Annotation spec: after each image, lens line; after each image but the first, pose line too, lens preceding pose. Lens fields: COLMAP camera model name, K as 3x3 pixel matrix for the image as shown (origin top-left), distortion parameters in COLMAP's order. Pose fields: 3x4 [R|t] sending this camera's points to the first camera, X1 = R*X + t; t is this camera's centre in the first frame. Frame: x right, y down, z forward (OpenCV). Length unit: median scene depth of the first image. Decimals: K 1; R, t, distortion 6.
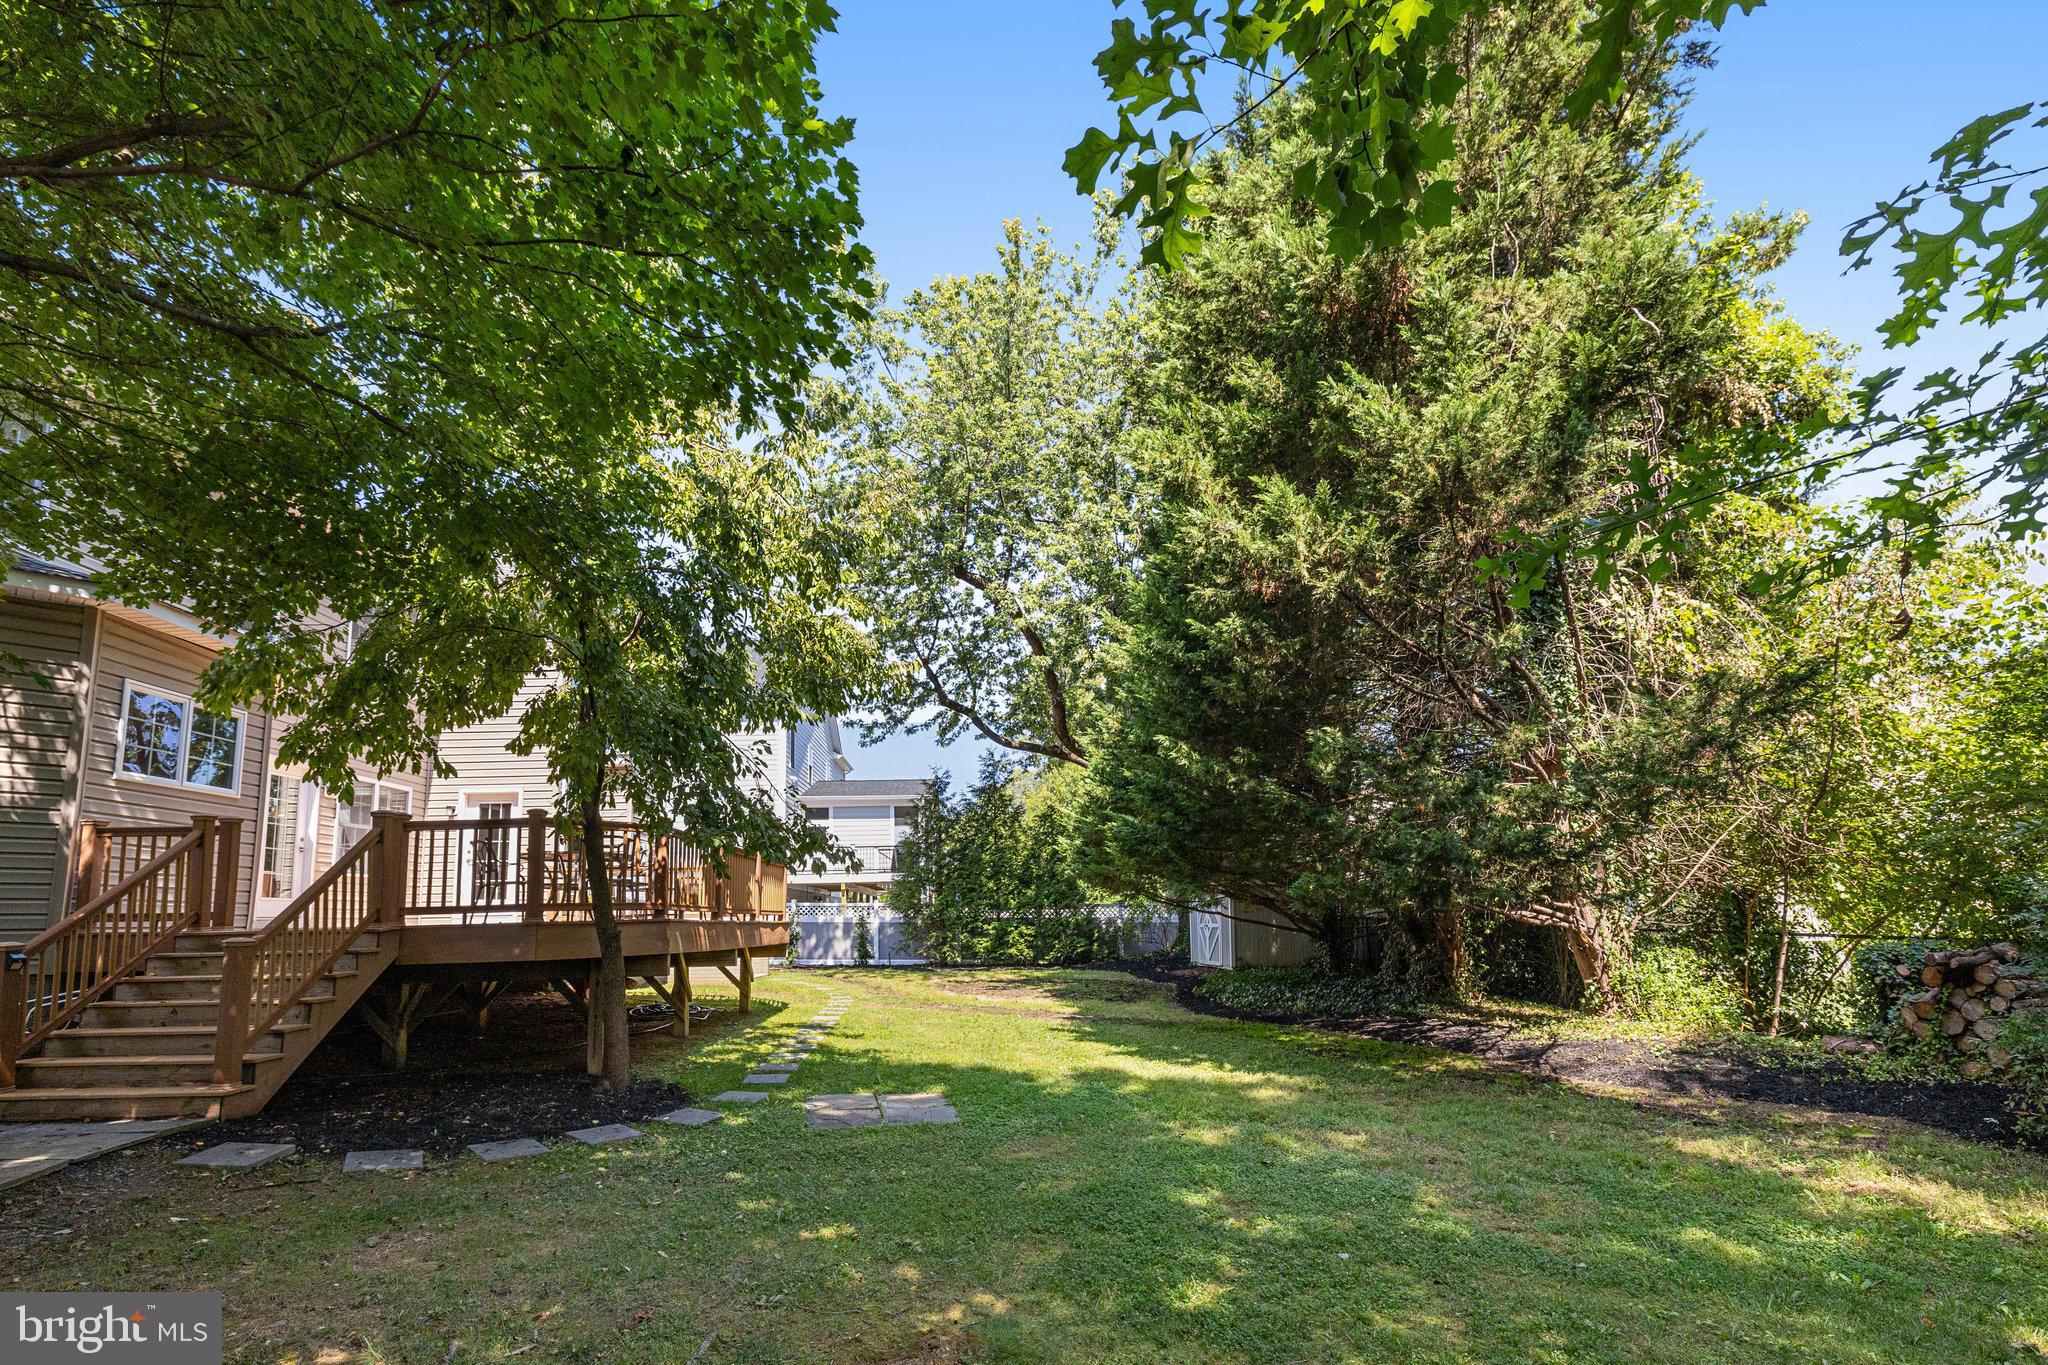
lens RADIAL K [[911.1, 0, 1015.0], [0, 911.1, 688.4], [0, 0, 1]] dist [-0.001886, 0.002364]
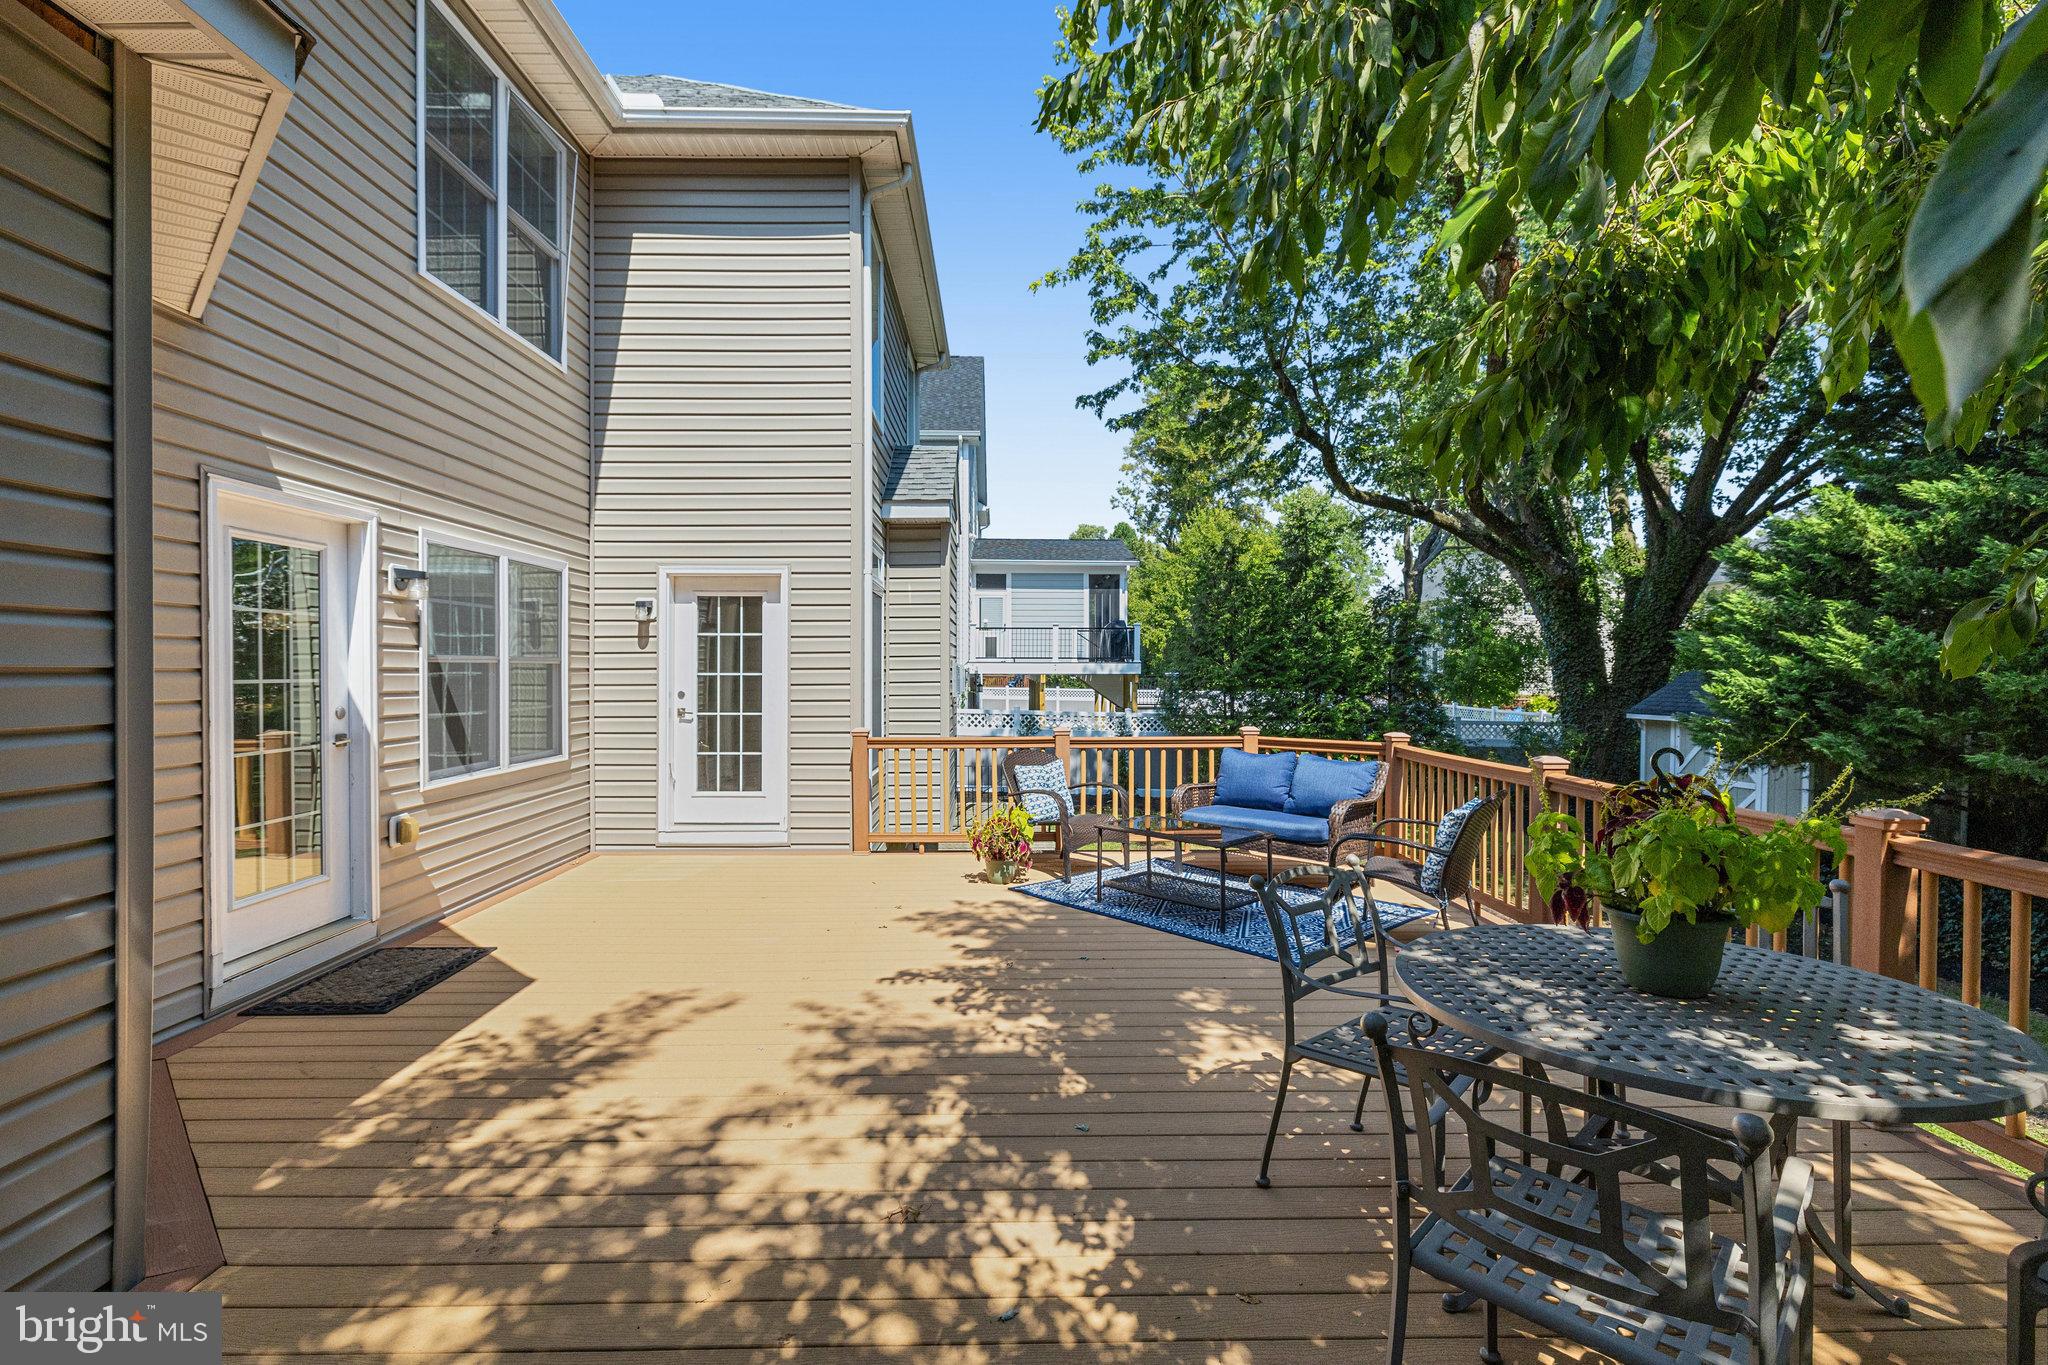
lens RADIAL K [[911.1, 0, 1023.1], [0, 911.1, 676.4], [0, 0, 1]] dist [-0.001886, 0.002364]
pose [[0.999698, 0.019110, -0.015436, -0.255052], [-0.014603, 0.967589, 0.252109, 0.026942], [0.019754, -0.251808, 0.967576, 0.326877]]
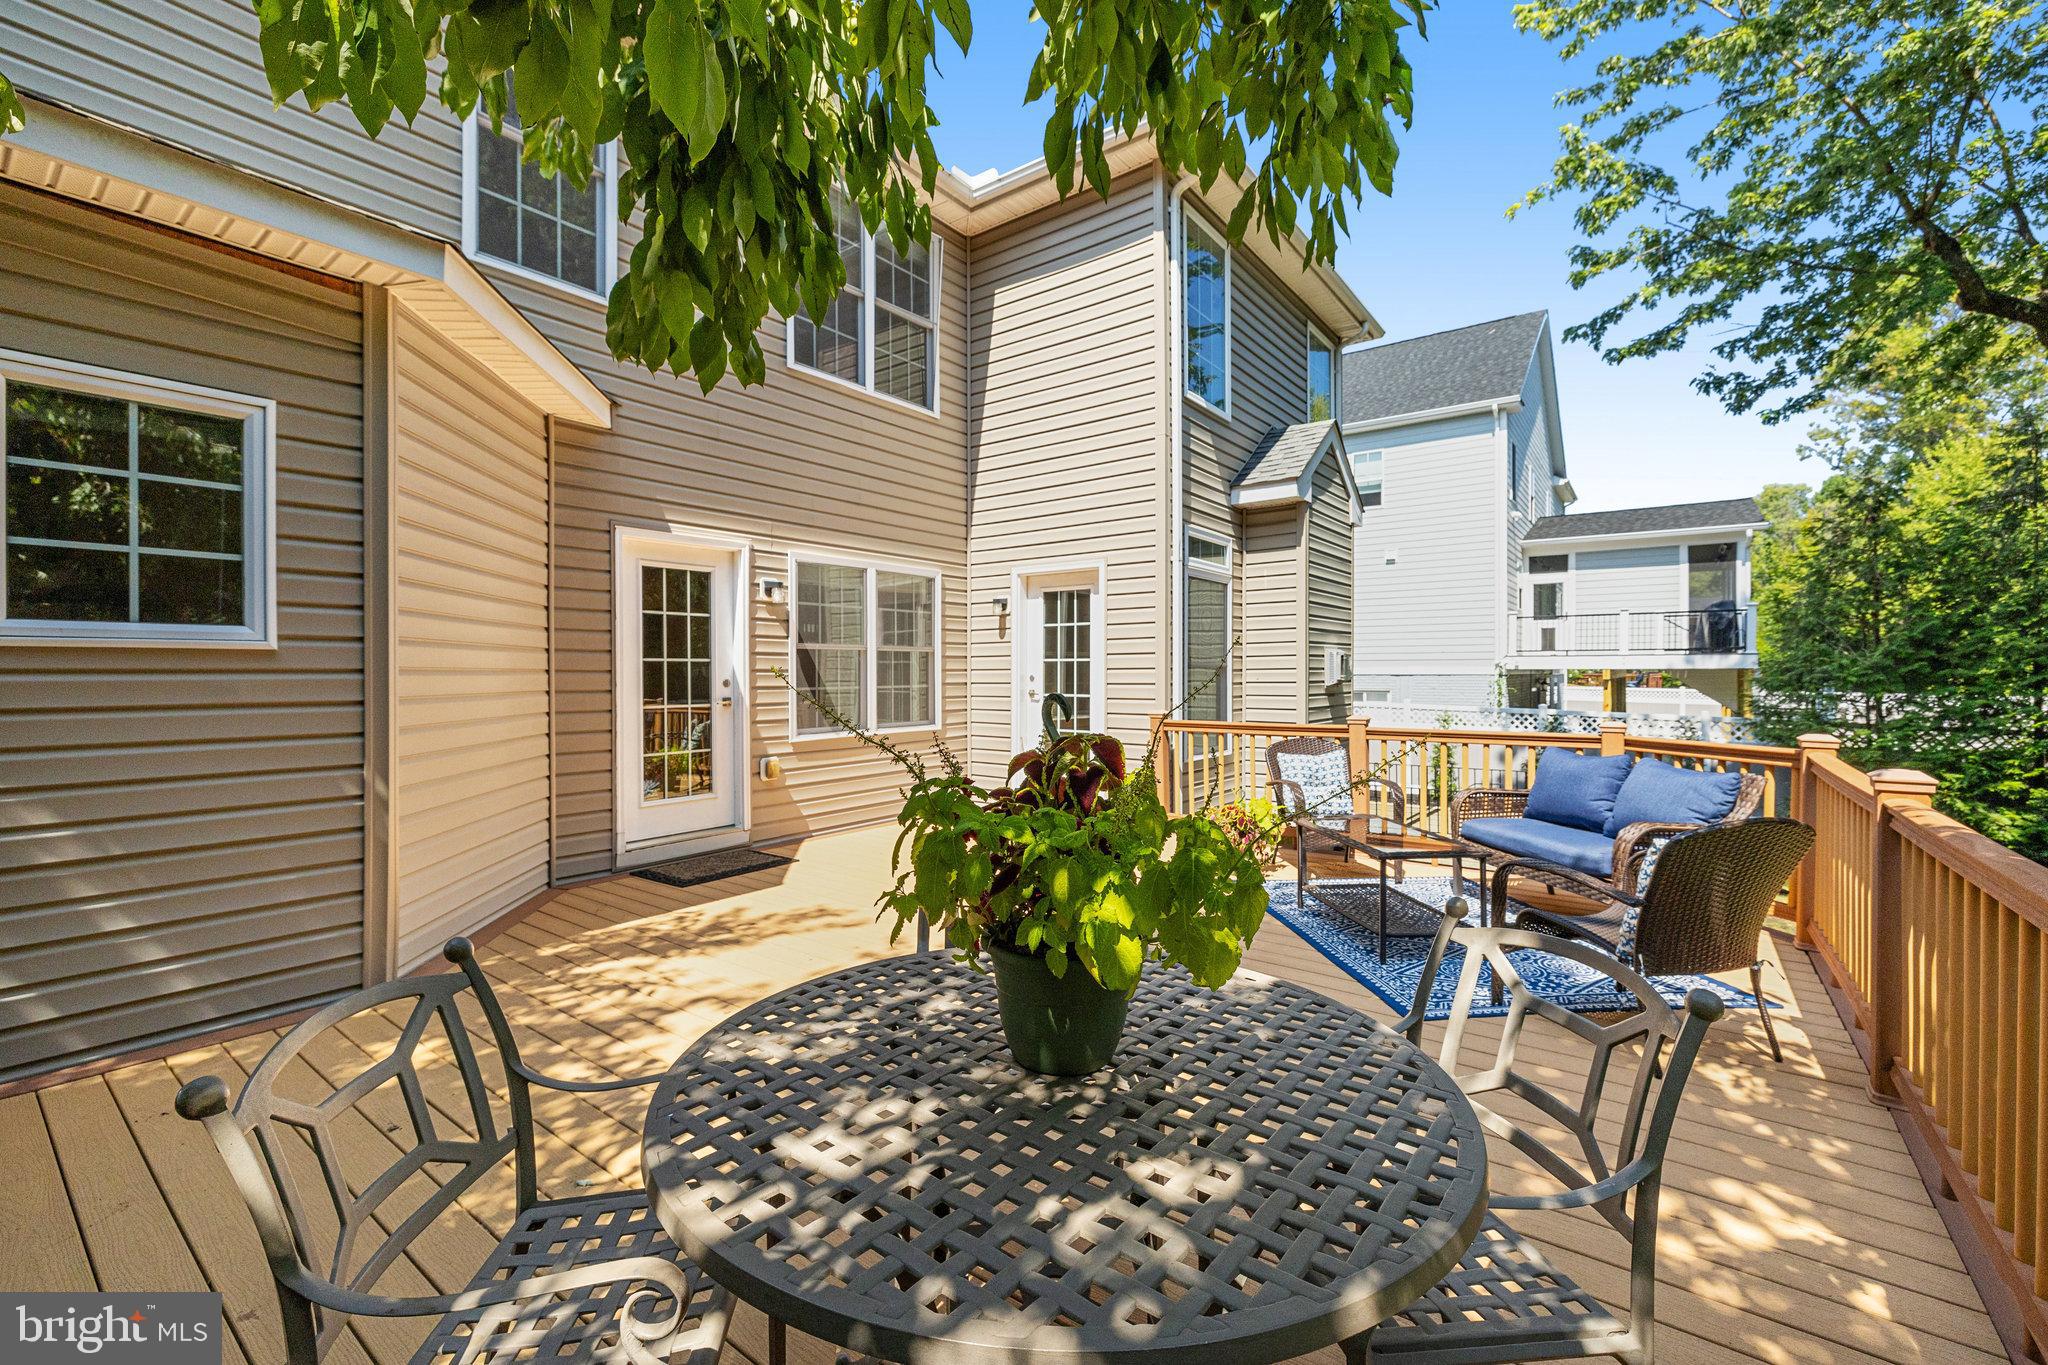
lens RADIAL K [[863.5, 0, 1022.2], [0, 863.5, 674.2], [0, 0, 1]] dist [0.004986, -0.000771]
pose [[0.776892, 0.019565, -0.629330, -0.165627], [0.141675, 0.968453, 0.205002, 0.041152], [0.613488, -0.248425, 0.749612, 0.366587]]
